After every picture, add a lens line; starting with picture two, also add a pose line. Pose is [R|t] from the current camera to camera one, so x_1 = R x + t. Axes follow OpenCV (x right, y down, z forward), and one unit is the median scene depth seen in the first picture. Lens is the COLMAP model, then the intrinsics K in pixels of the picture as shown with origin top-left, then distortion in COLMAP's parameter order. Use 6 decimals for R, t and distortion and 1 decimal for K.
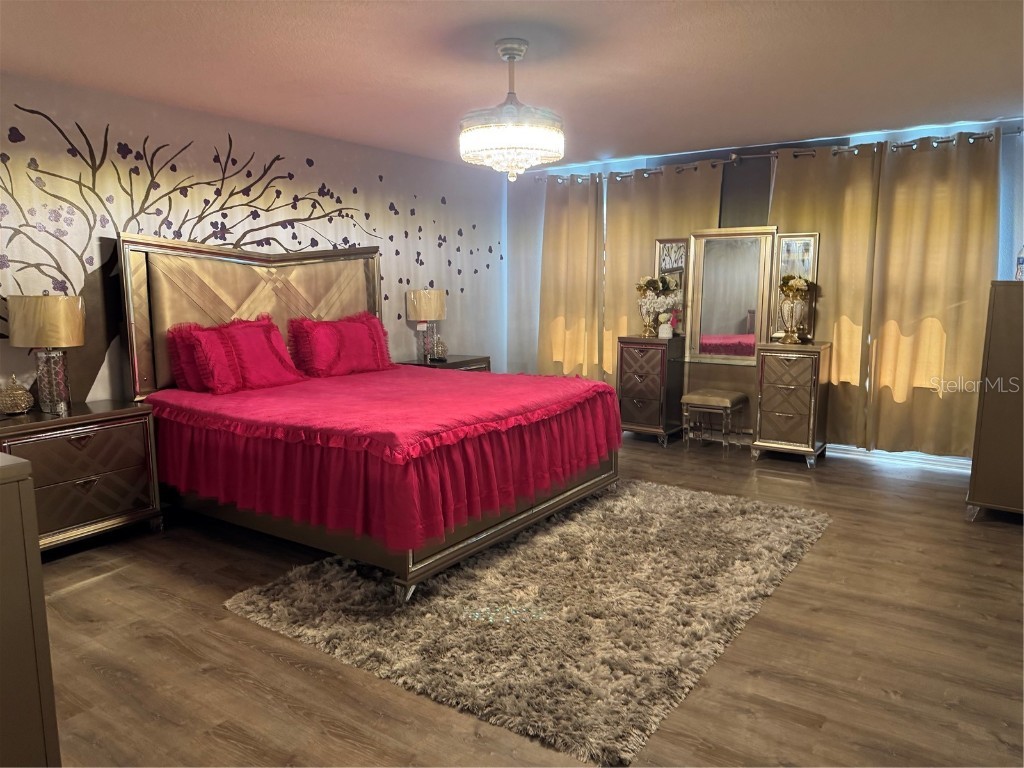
lens RADIAL K [[713.8, 0, 512.0], [0, 713.8, 384.0], [0, 0, 1]] dist [-0.041117, 0.002494]
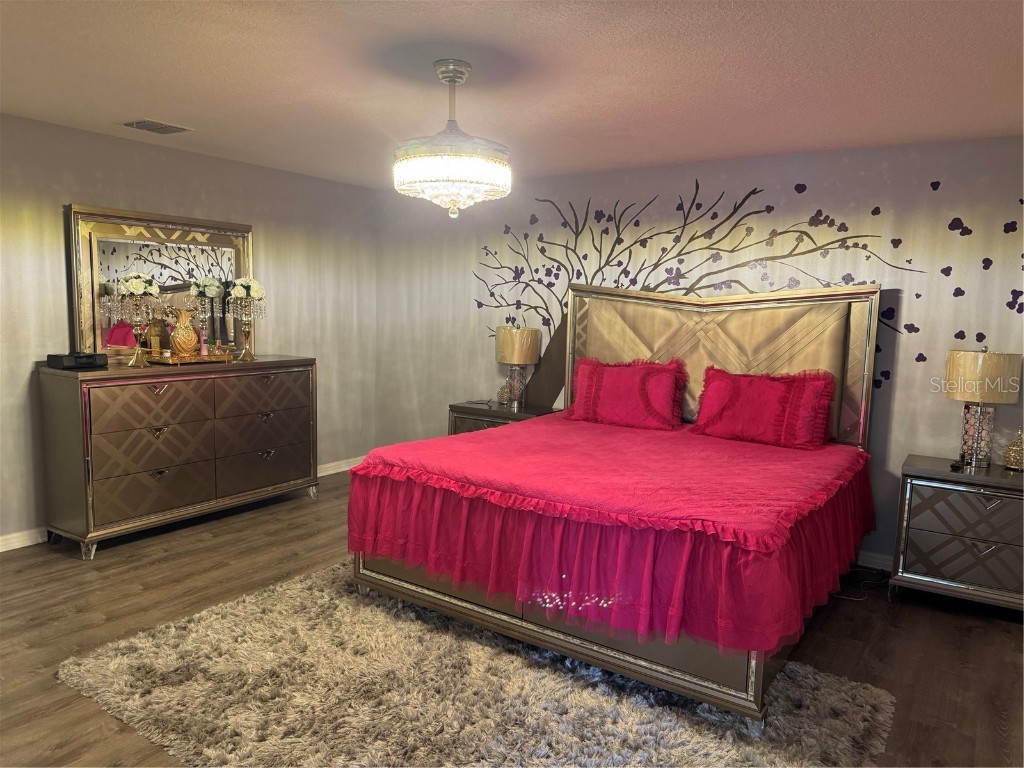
lens RADIAL K [[701.2, 0, 521.4], [0, 701.2, 390.7], [0, 0, 1]] dist [0.010807, -0.020787]
pose [[0.008551, 0.126149, -0.991974, 0.635940], [-0.163959, 0.978762, 0.123055, -0.142004], [0.986430, 0.161591, 0.029053, 0.776732]]
